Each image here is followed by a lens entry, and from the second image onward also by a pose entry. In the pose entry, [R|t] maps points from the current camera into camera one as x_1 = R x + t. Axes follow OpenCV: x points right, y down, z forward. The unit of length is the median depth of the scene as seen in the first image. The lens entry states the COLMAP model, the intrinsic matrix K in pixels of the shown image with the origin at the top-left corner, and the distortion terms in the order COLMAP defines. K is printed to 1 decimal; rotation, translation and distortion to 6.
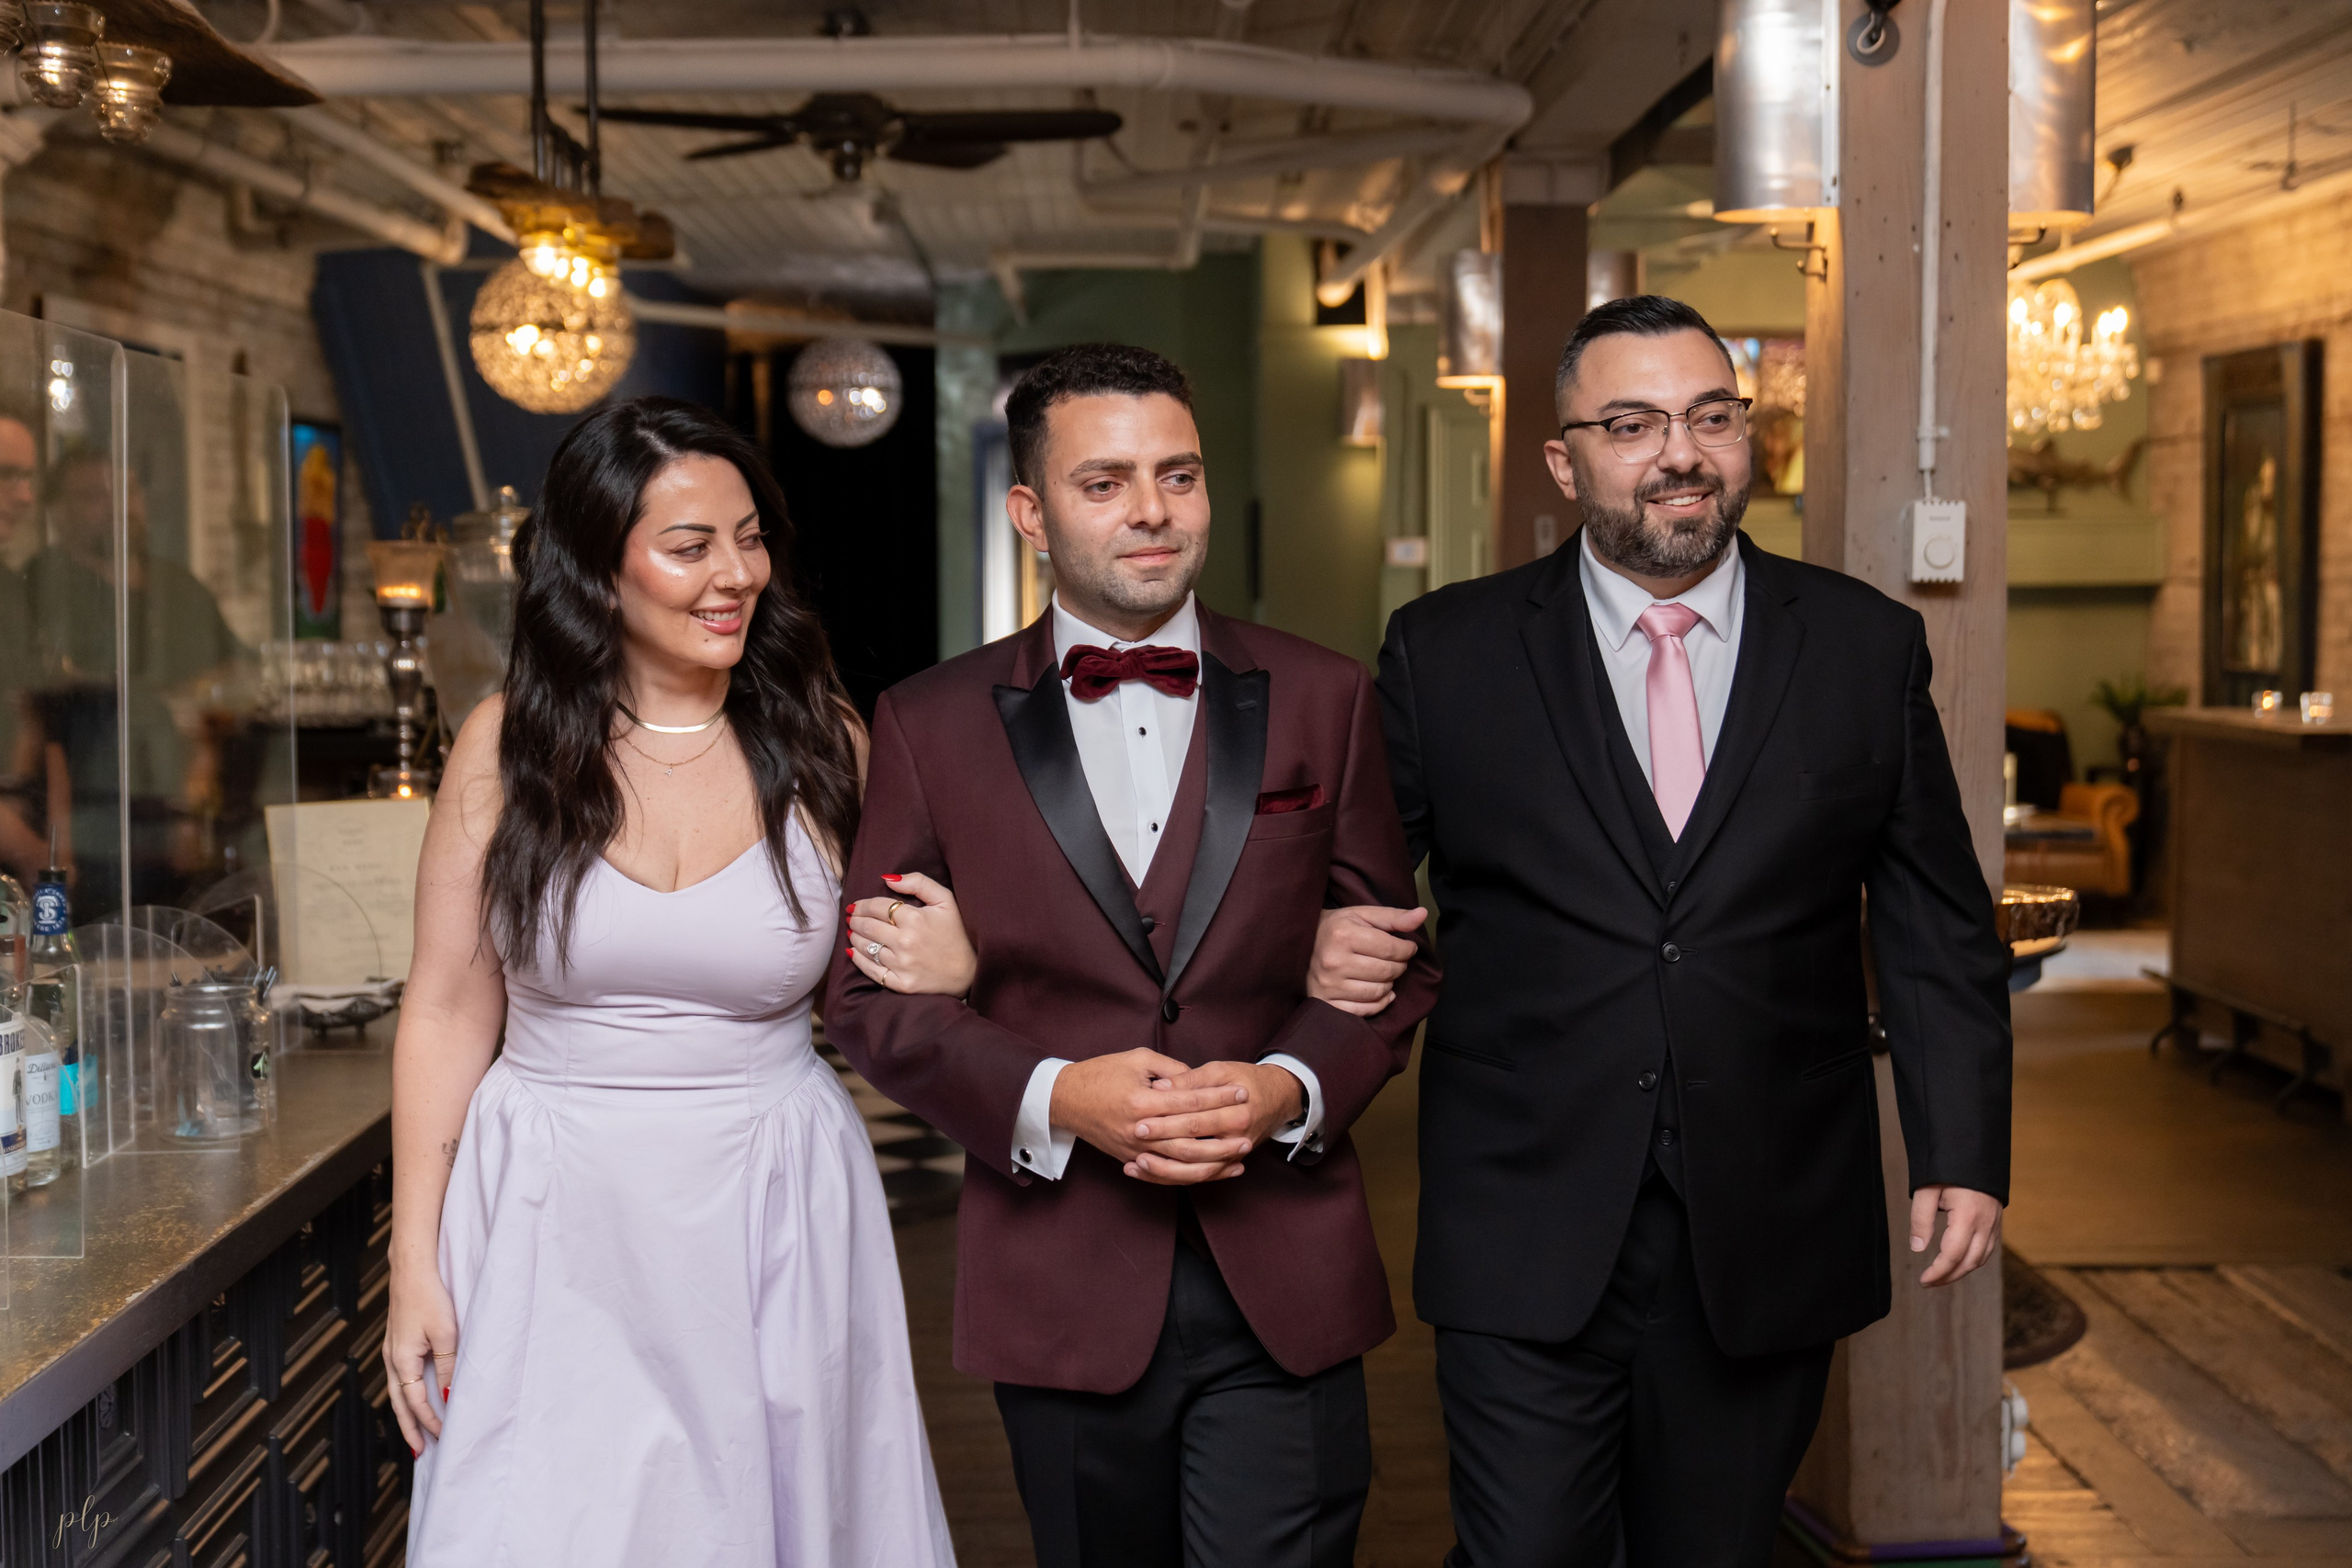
lens RADIAL K [[2910.5, 0, 1174.0], [0, 2910.5, 786.3], [0, 0, 1]] dist [-0.001246, 0.000000]
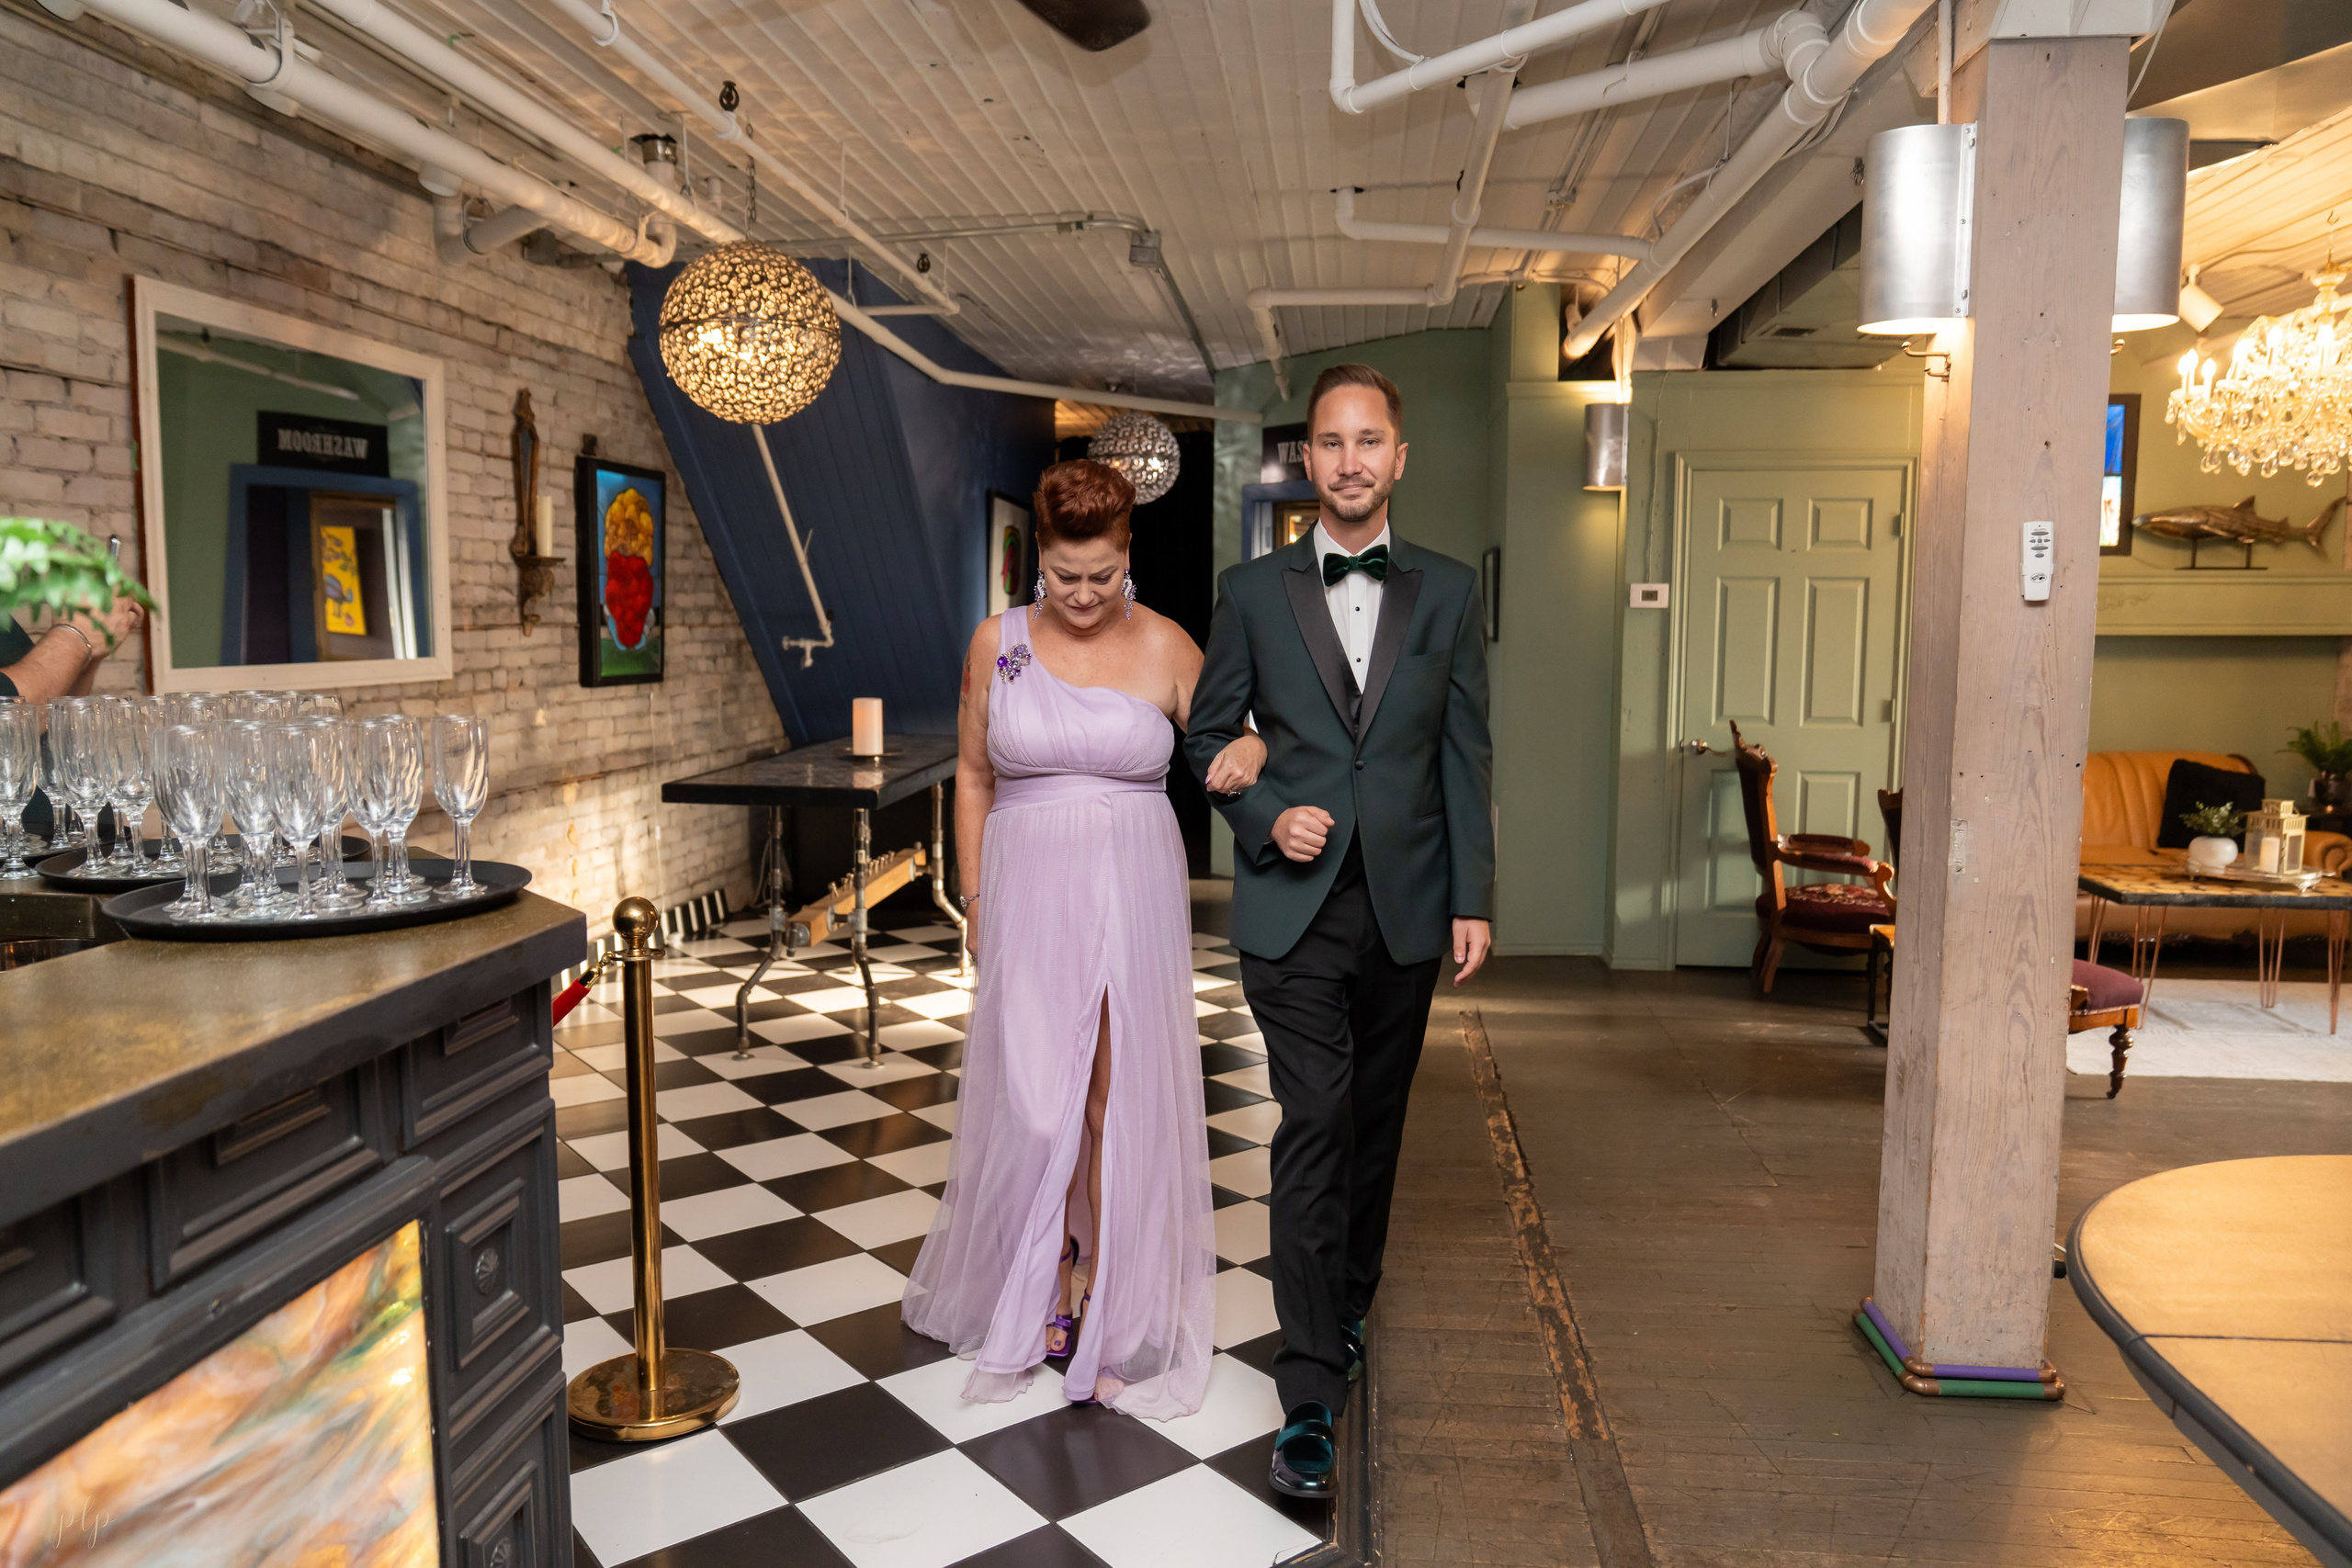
lens RADIAL K [[1598.7, 0, 1175.1], [0, 1598.7, 791.4], [0, 0, 1]] dist [-0.041257, 0.017004]
pose [[0.991918, 0.022431, -0.124885, -0.018777], [-0.018456, 0.999288, 0.032894, -0.034089], [0.125534, -0.030324, 0.991626, 0.535679]]
